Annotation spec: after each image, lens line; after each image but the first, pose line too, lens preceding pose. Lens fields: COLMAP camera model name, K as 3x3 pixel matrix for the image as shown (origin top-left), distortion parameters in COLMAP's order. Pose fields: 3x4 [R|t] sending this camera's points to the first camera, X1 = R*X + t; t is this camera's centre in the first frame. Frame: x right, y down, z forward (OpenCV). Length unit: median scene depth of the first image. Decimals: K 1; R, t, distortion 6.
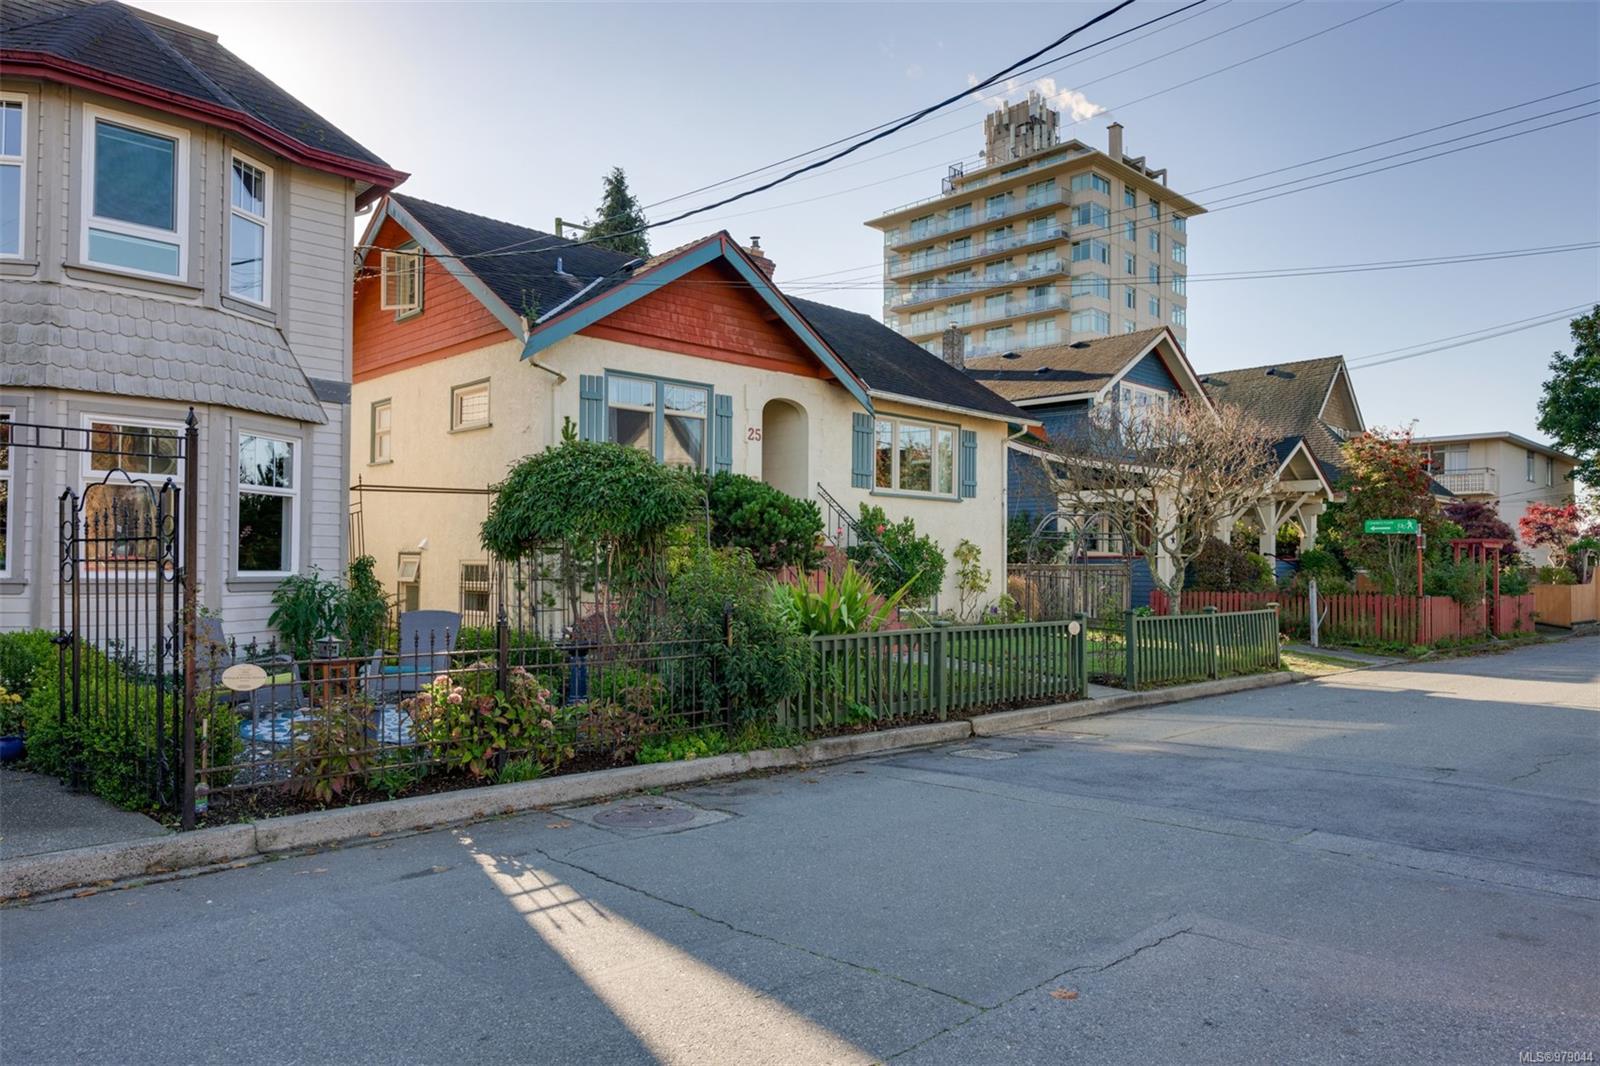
lens RADIAL K [[1099.8, 0, 800.0], [0, 1099.8, 533.0], [0, 0, 1]] dist [-0.000792, -0.001228]
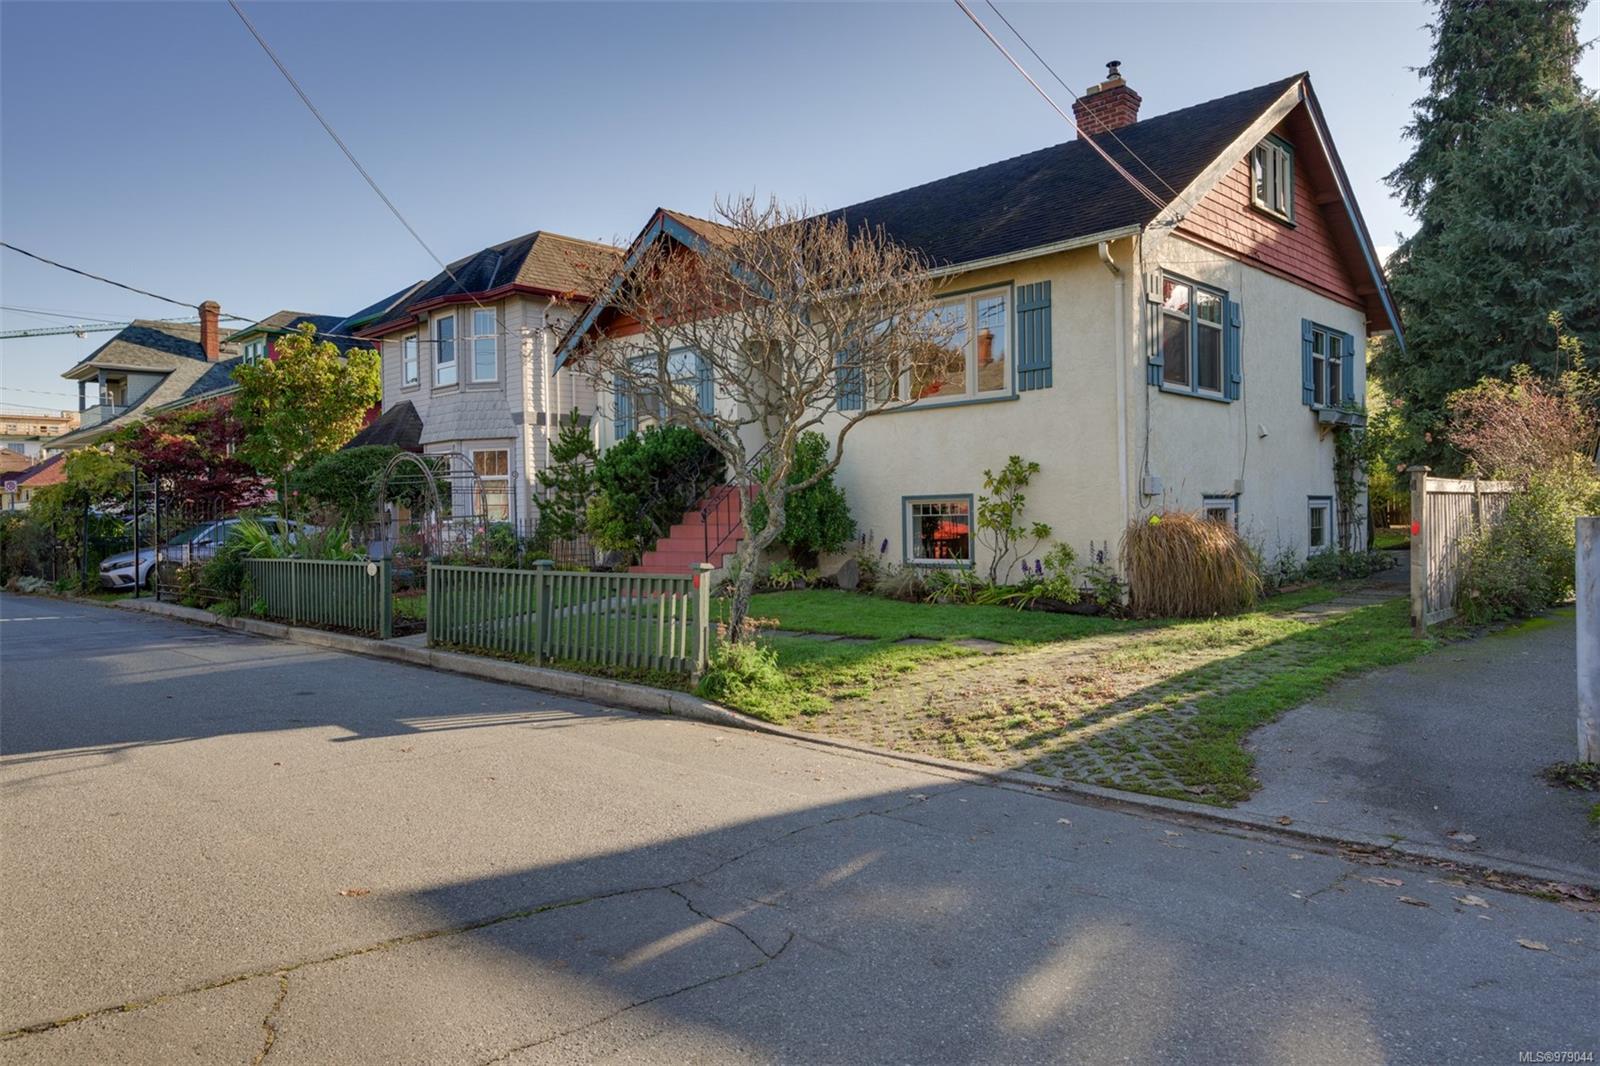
lens RADIAL K [[1041.1, 0, 757.1], [0, 1041.1, 522.3], [0, 0, 1]] dist [-0.004151, -0.000883]
pose [[-0.006948, -0.002724, -0.999972, 0.951271], [0.048809, 0.998803, -0.003060, 0.048152], [0.998784, -0.048829, -0.006807, 1.058205]]
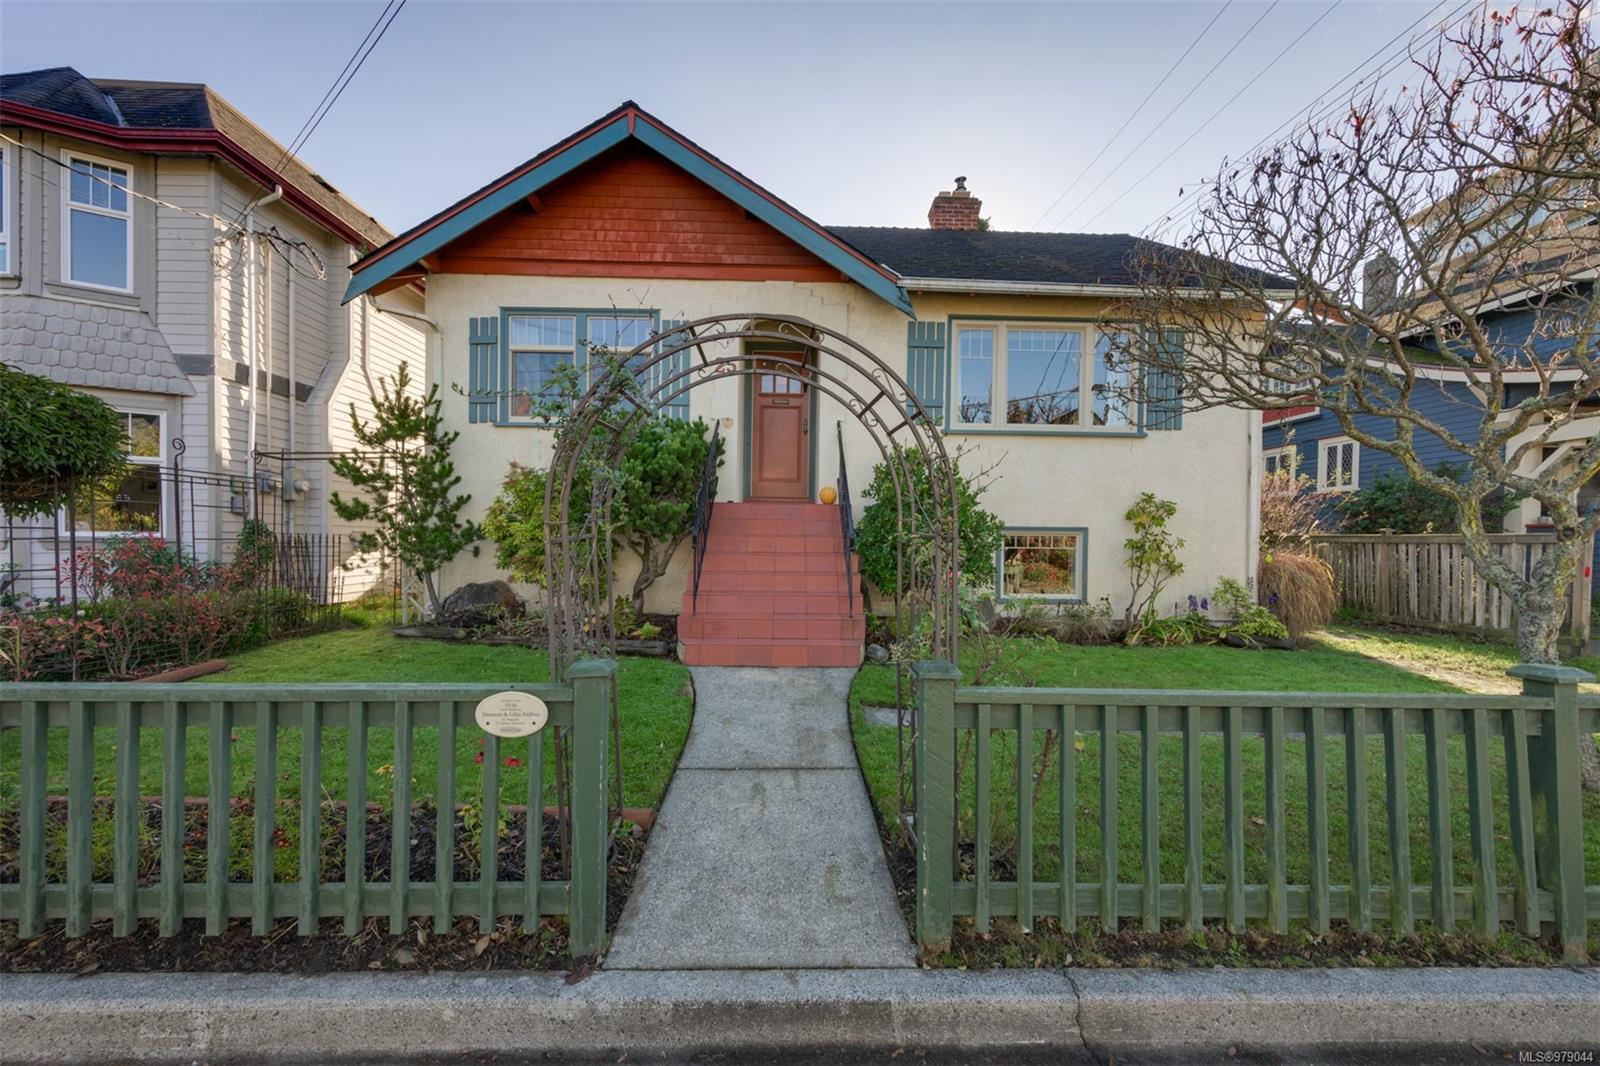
lens RADIAL K [[642.3, 0, 802.6], [0, 642.3, 547.1], [0, 0, 1]] dist [-0.000237, -0.000044]
pose [[0.727514, 0.006460, -0.686062, 0.327243], [0.014582, 0.999584, 0.024875, 0.031310], [0.685937, -0.028101, 0.727118, 0.721552]]
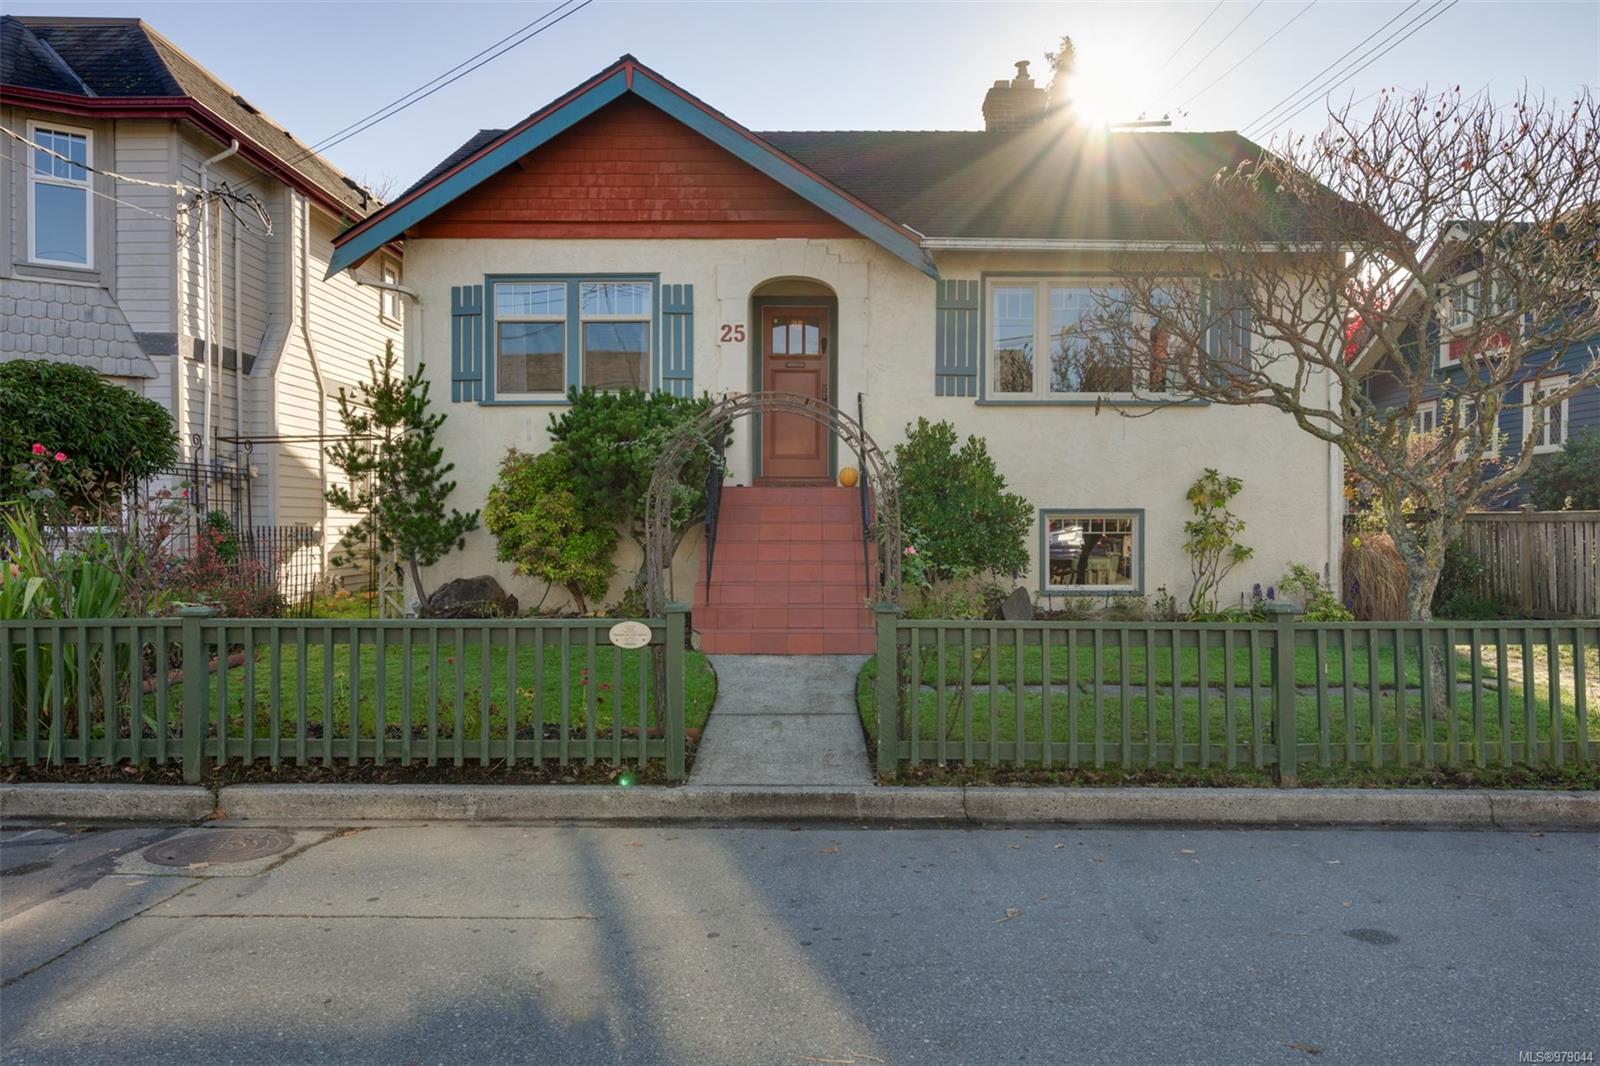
lens RADIAL K [[1054.9, 0, 800.0], [0, 1054.9, 533.0], [0, 0, 1]] dist [-0.000821, -0.001018]
pose [[0.701466, -0.003911, -0.712692, 0.490205], [0.026818, 0.999422, 0.020911, 0.026991], [0.712198, -0.033782, 0.701165, 0.566744]]
